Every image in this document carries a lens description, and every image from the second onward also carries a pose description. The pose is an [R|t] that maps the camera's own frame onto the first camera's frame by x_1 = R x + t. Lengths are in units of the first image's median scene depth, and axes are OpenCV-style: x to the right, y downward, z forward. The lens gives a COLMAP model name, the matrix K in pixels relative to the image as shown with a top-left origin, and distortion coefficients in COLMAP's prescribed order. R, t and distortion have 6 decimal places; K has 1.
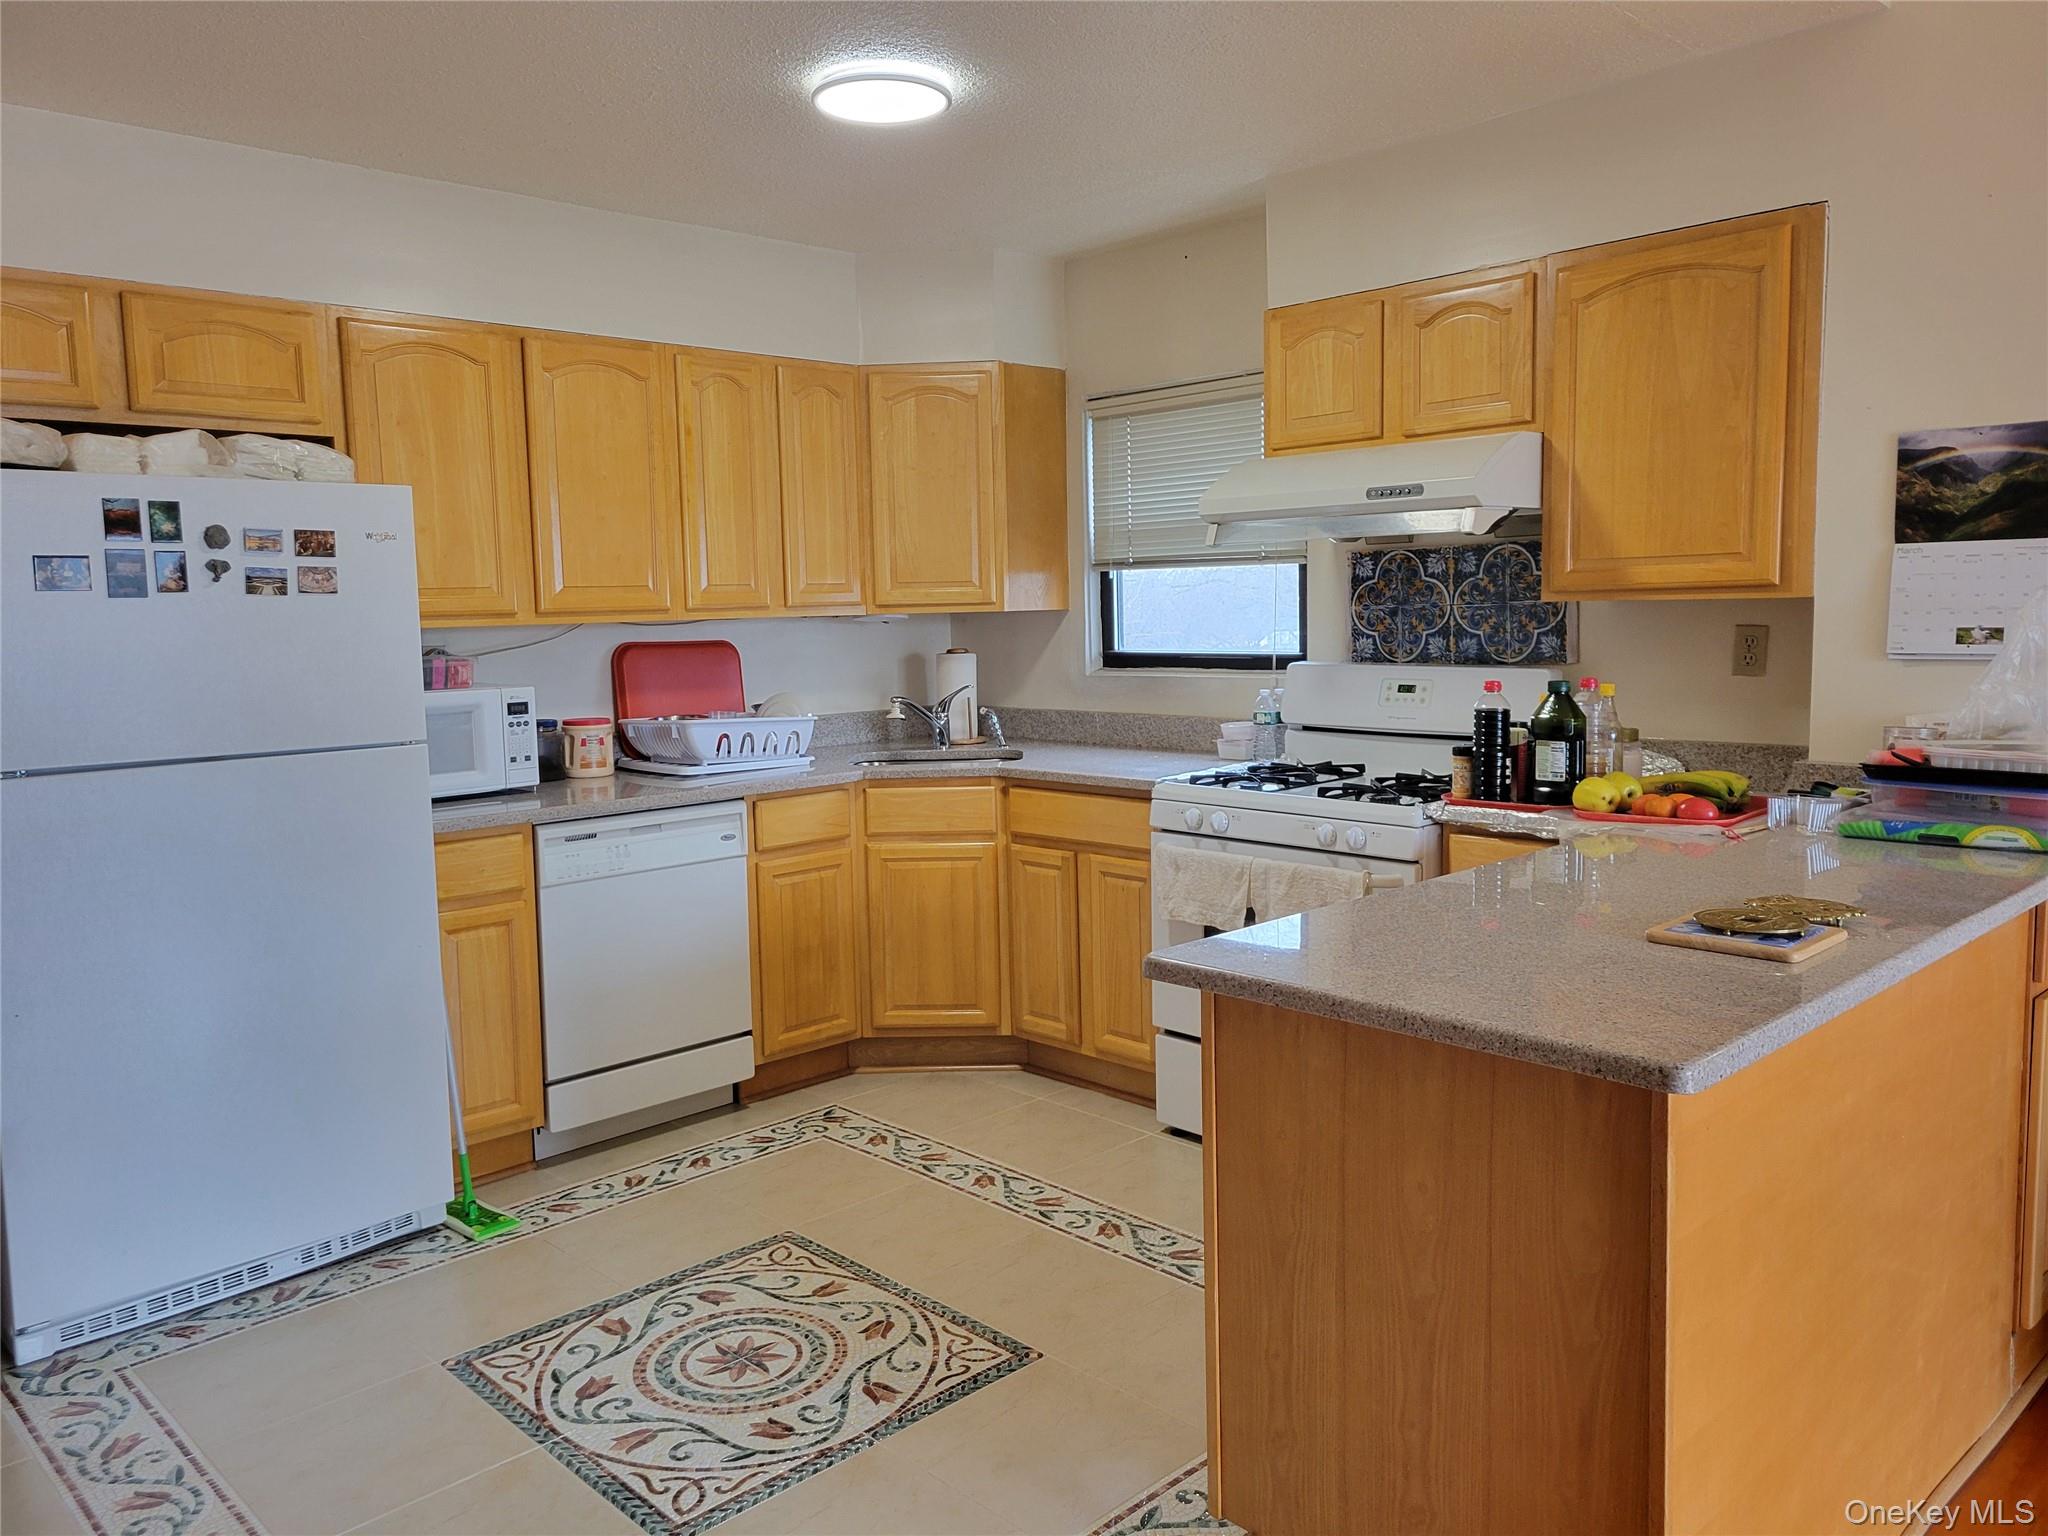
lens RADIAL K [[1530.9, 0, 982.9], [0, 1530.9, 759.2], [0, 0, 1]] dist [0.043240, -0.008938]
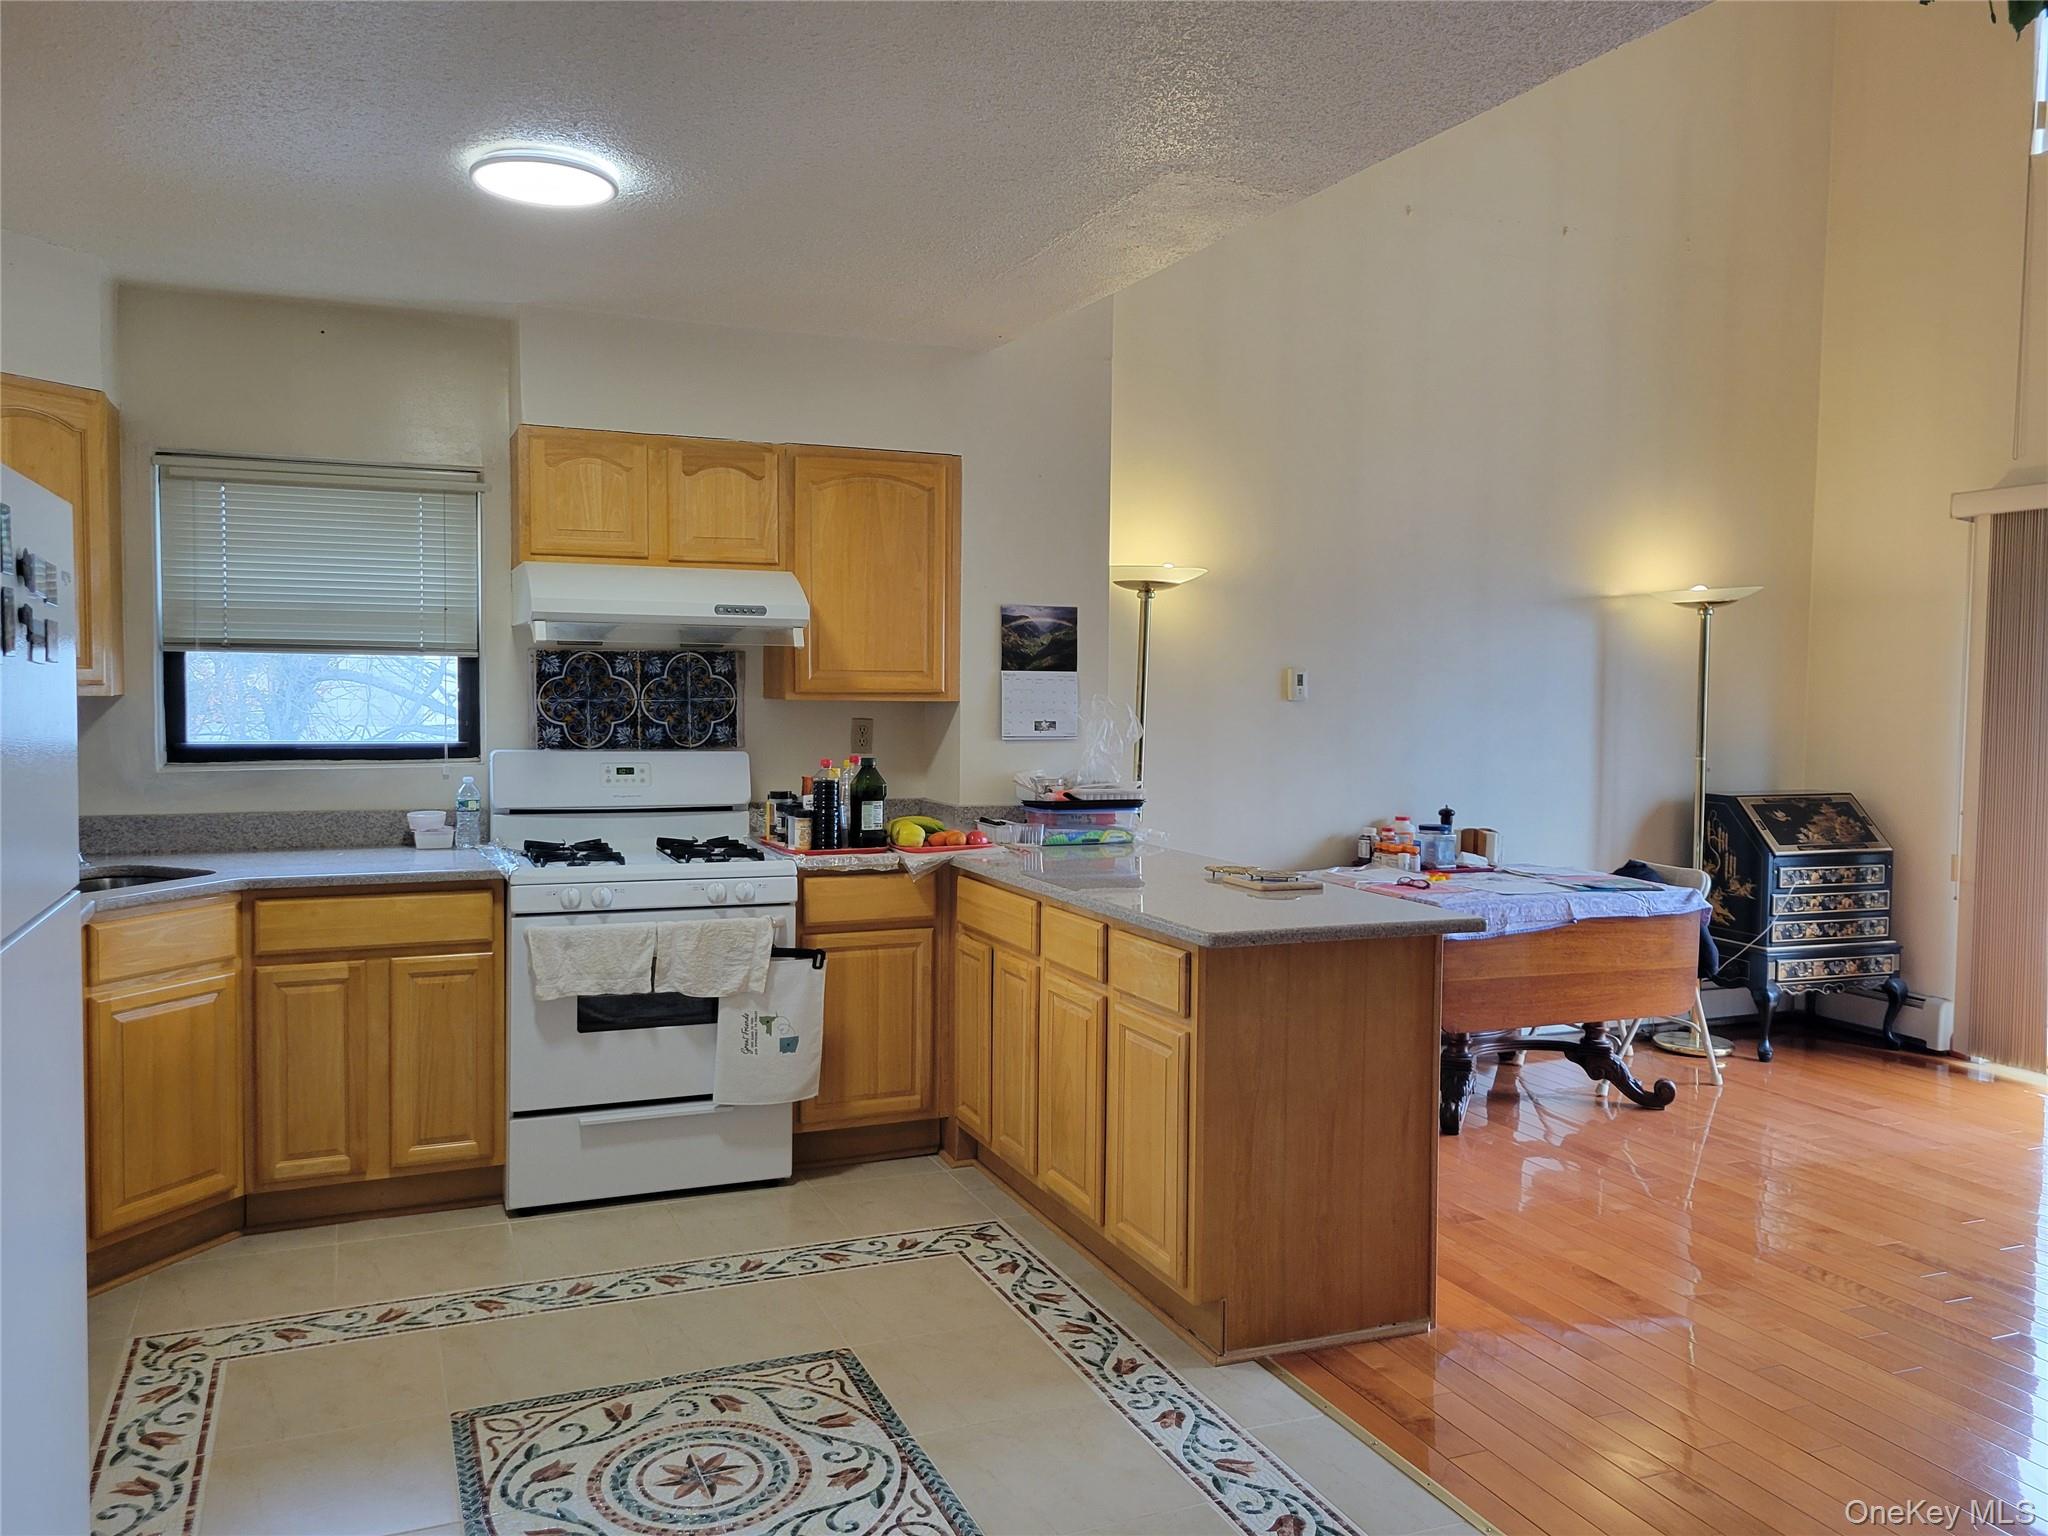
lens RADIAL K [[1530.9, 0, 982.9], [0, 1530.9, 759.2], [0, 0, 1]] dist [0.043240, -0.008938]
pose [[0.356304, -0.022129, 0.934108, -0.722746], [0.076921, 0.997021, -0.005722, -0.027675], [-0.931198, 0.073891, 0.356945, 0.336971]]
